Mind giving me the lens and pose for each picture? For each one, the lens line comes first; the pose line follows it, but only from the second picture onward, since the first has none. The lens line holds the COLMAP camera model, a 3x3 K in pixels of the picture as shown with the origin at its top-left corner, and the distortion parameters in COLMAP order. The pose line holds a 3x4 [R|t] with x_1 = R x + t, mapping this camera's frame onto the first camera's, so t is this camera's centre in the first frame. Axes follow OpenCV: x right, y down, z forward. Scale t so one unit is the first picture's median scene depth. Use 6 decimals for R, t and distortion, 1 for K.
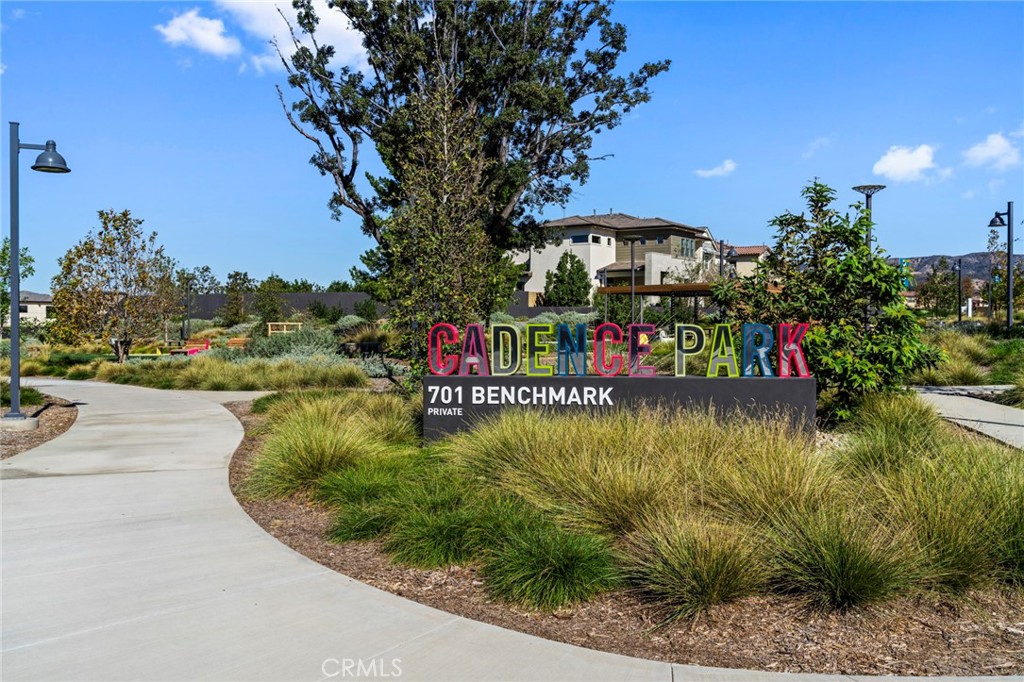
lens RADIAL K [[908.1, 0, 512.2], [0, 908.1, 344.2], [0, 0, 1]] dist [0.004017, 0.016785]
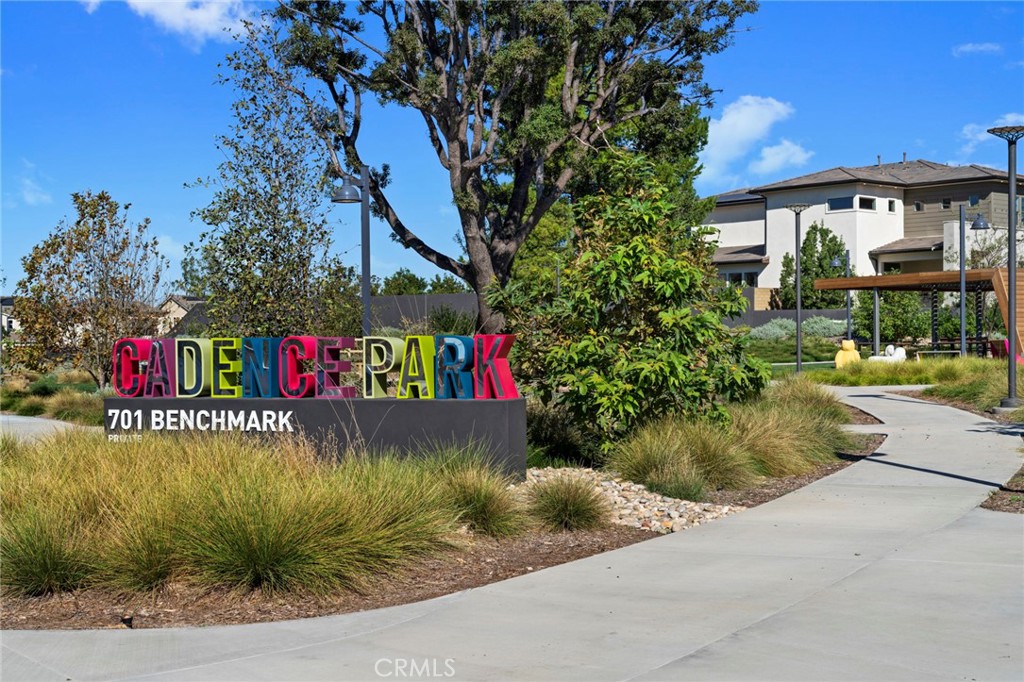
lens RADIAL K [[1434.8, 0, 511.8], [0, 1434.8, 340.1], [0, 0, 1]] dist [0.045563, 0.000000]
pose [[0.970597, -0.008530, -0.240559, 0.227097], [0.003439, 0.999761, -0.021573, 0.003848], [0.240685, 0.020112, 0.970395, -0.094220]]
